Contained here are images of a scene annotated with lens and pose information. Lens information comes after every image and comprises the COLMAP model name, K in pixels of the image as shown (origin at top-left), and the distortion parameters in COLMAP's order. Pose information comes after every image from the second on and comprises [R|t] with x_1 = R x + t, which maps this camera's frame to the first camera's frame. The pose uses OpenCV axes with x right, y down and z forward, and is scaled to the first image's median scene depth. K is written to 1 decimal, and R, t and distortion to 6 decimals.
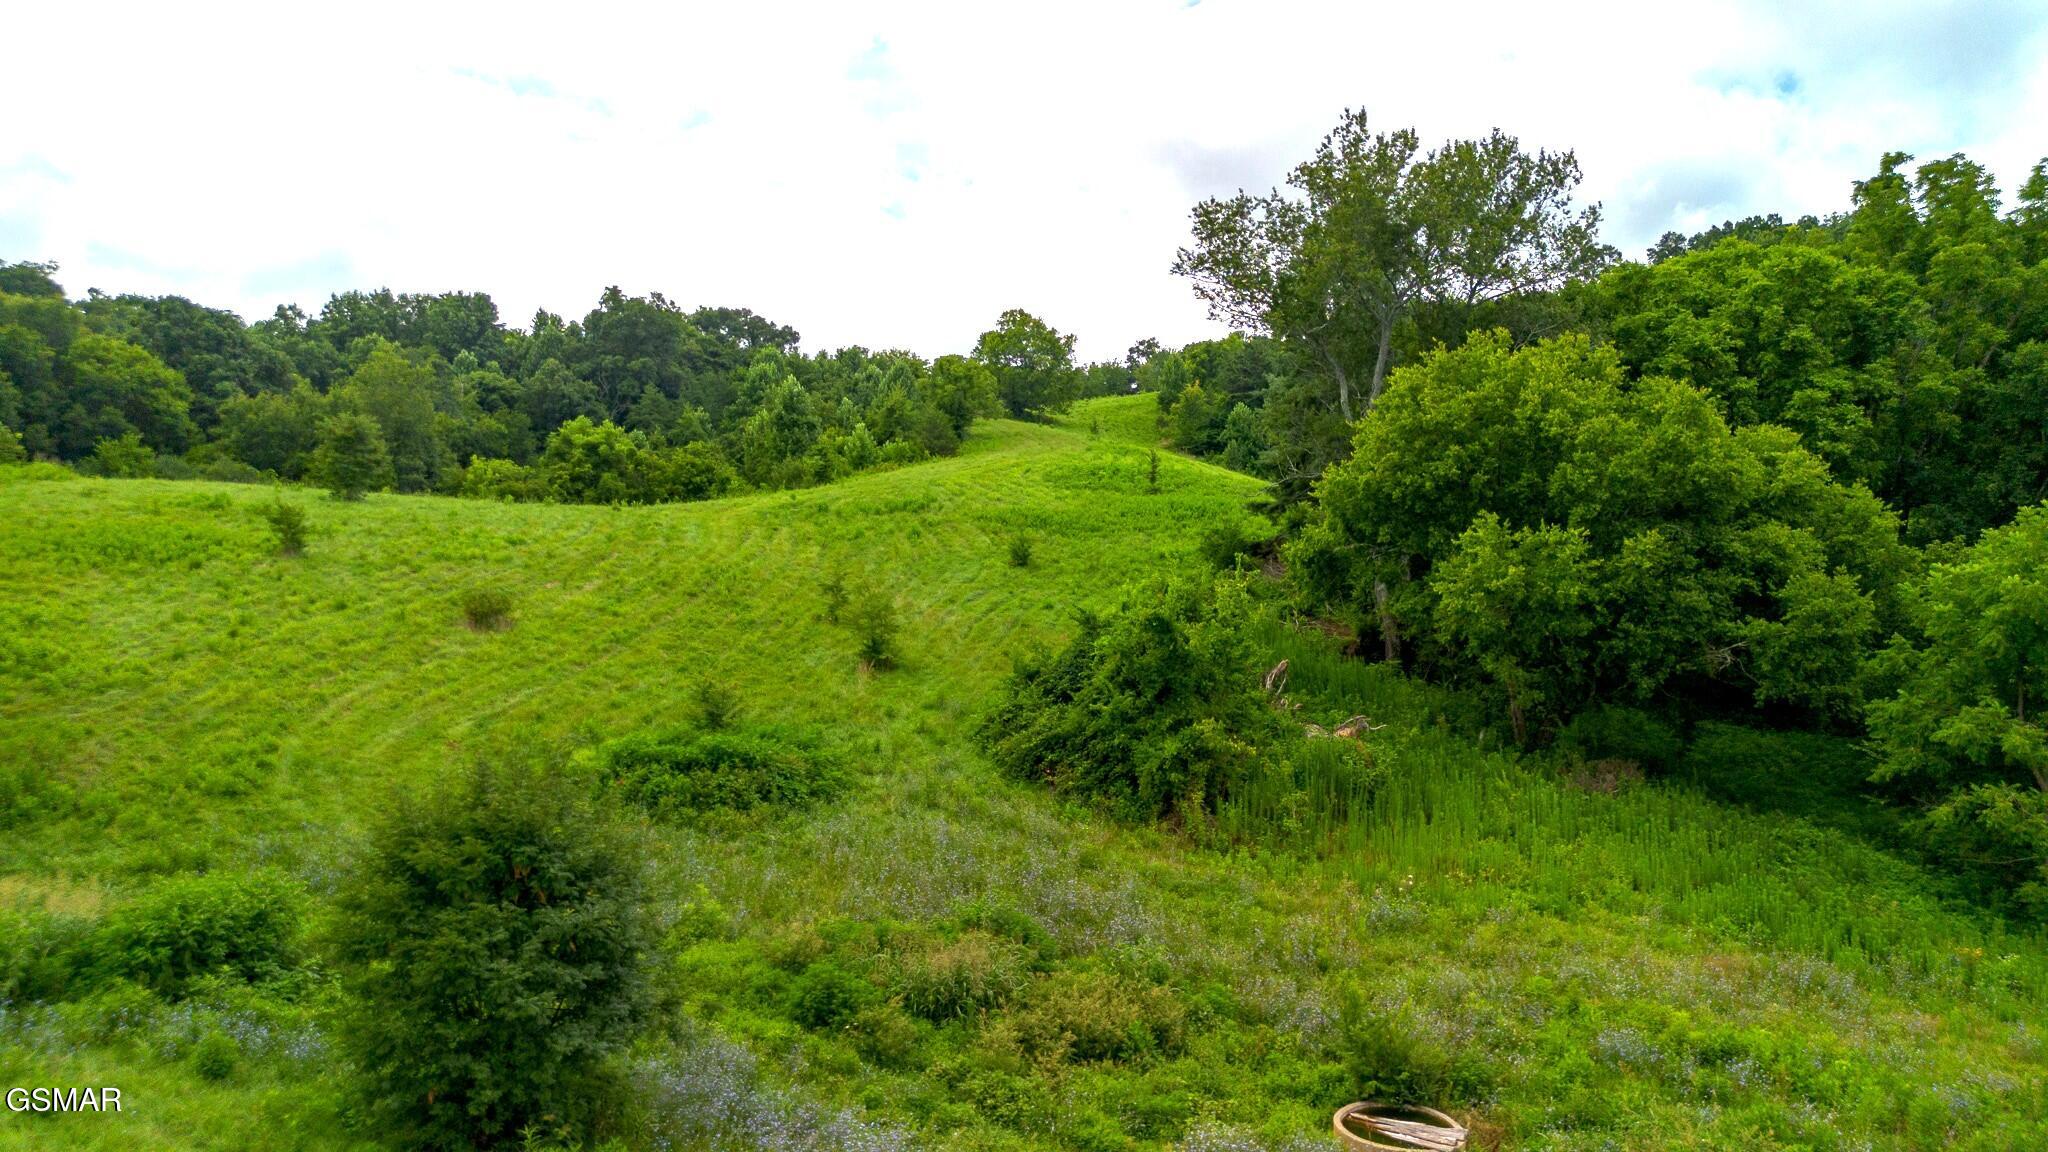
lens RADIAL K [[1445.8, 0, 1016.2], [0, 1445.8, 578.3], [0, 0, 1]] dist [0.045185, -0.042124]
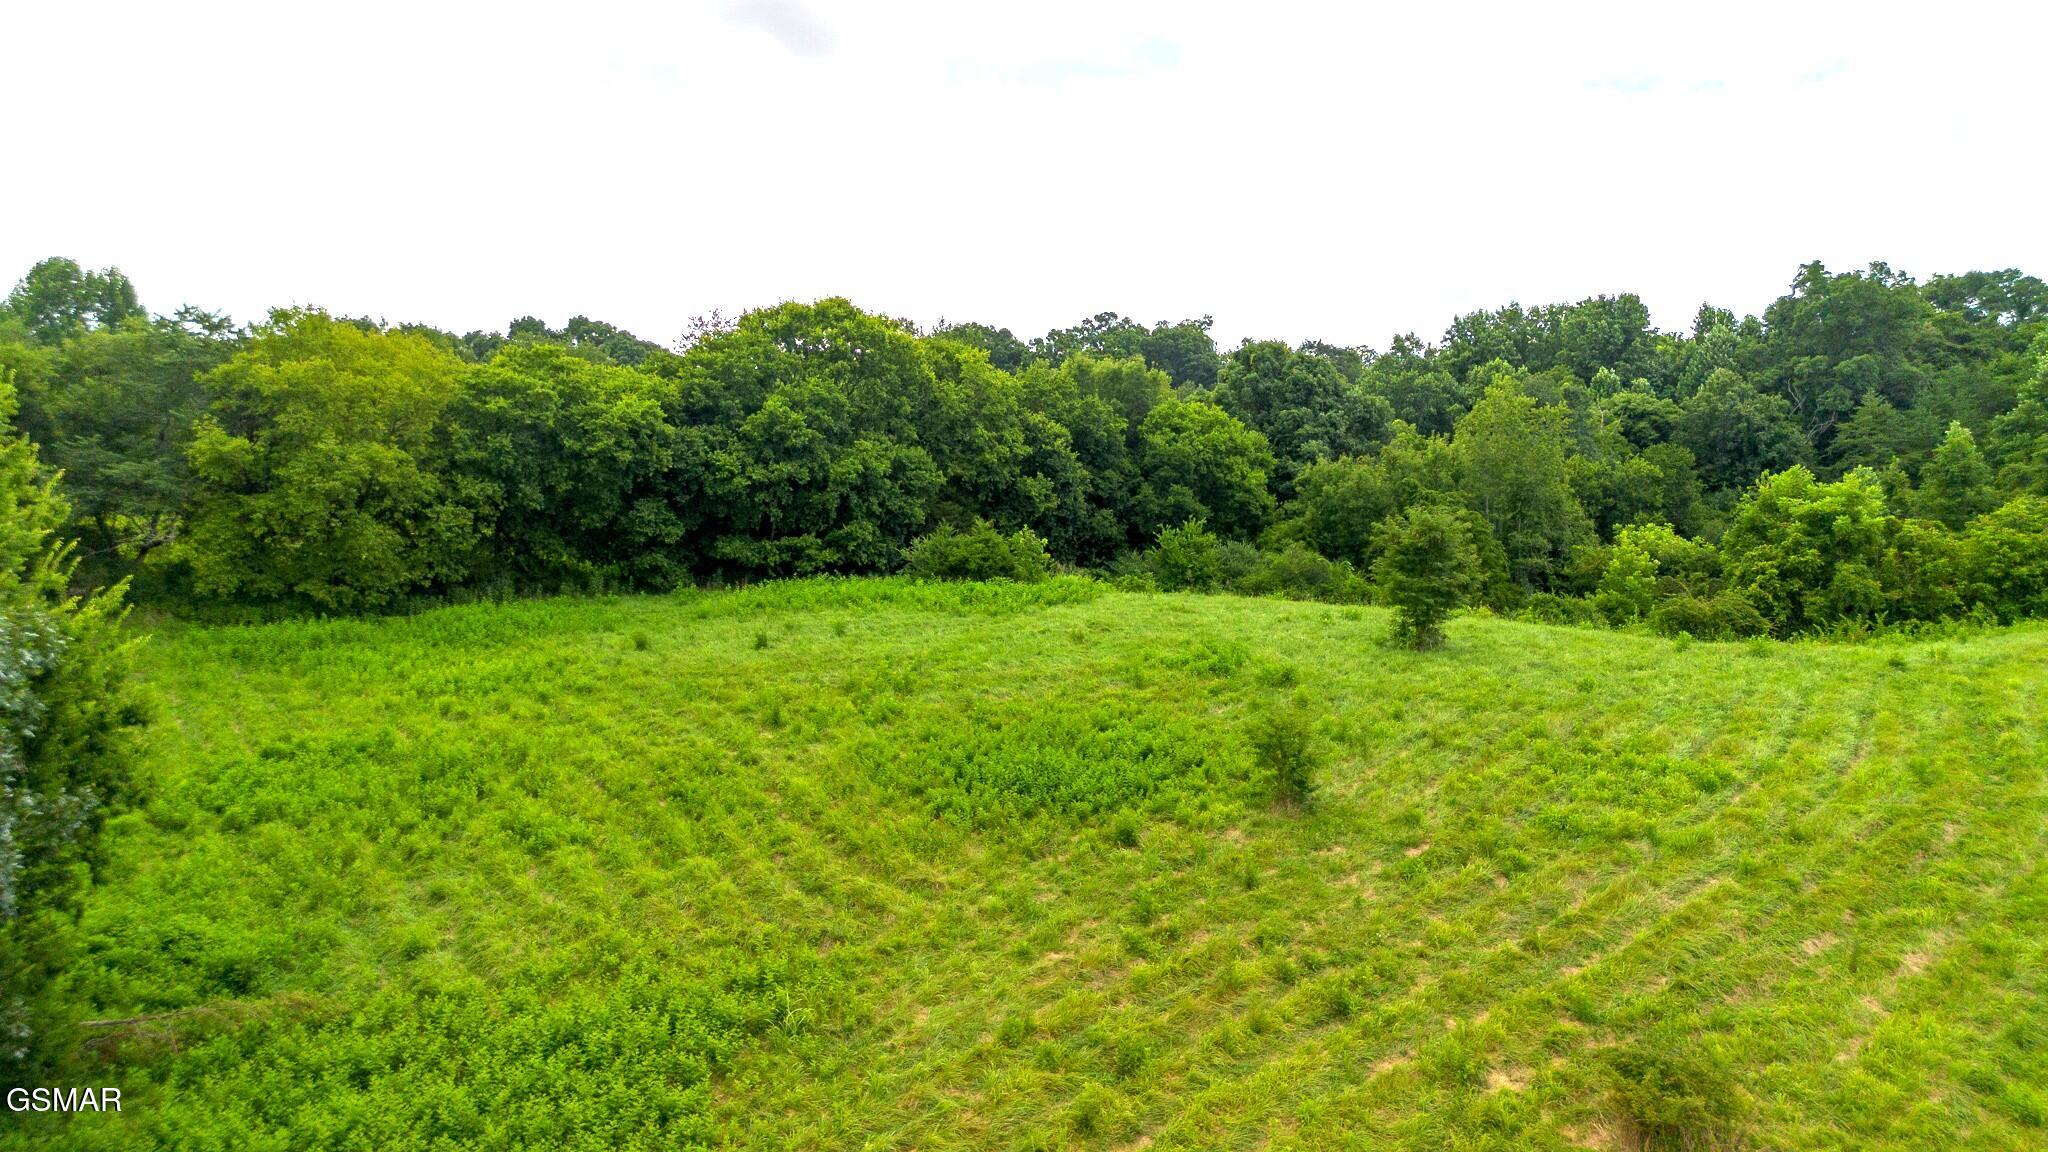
lens RADIAL K [[1445.8, 0, 1015.5], [0, 1445.8, 582.7], [0, 0, 1]] dist [0.045185, -0.042124]
pose [[0.735756, 0.011878, -0.677143, -0.095321], [-0.013729, 0.999902, 0.002621, -0.046501], [0.677108, 0.007368, 0.735847, 0.245828]]
